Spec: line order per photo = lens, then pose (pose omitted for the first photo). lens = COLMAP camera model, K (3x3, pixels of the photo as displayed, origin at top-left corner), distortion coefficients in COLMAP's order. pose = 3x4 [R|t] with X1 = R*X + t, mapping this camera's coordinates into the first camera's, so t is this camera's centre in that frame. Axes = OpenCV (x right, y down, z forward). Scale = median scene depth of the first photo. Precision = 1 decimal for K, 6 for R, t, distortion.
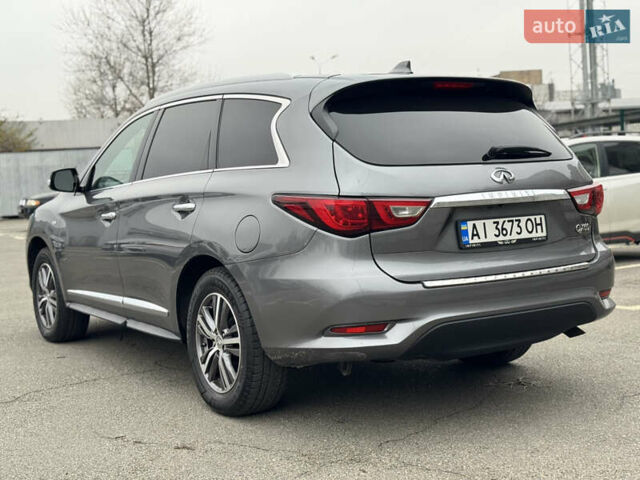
lens RADIAL K [[910.3, 0, 320.0], [0, 910.3, 240.0], [0, 0, 1]] dist [-0.019927, -0.003576]
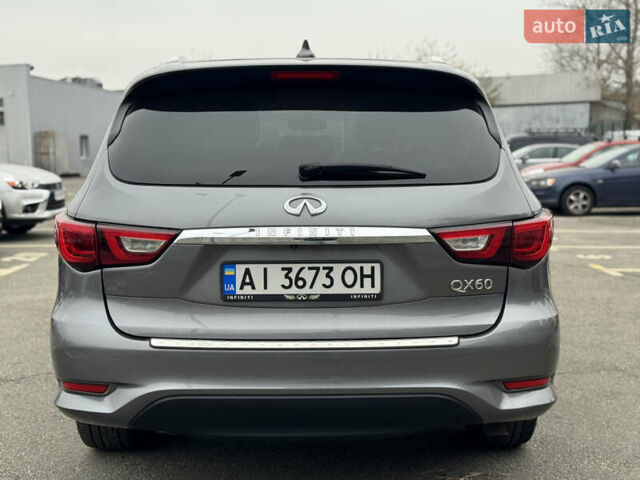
lens RADIAL K [[893.5, 0, 320.0], [0, 893.5, 240.0], [0, 0, 1]] dist [0.268772, 0.008327]
pose [[0.860726, 0.095401, -0.500049, 0.572741], [-0.070455, 0.995154, 0.068584, -0.093416], [0.504169, -0.023801, 0.863277, 0.390593]]
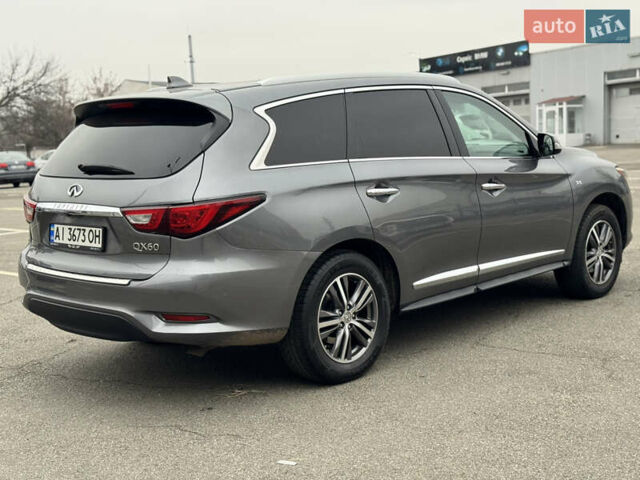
lens RADIAL K [[893.5, 0, 320.0], [0, 893.5, 240.0], [0, 0, 1]] dist [0.268772, 0.008327]
pose [[0.216256, 0.136361, -0.966767, 1.422058], [-0.057370, 0.990262, 0.126842, -0.175086], [0.974650, 0.028034, 0.221973, 1.050974]]
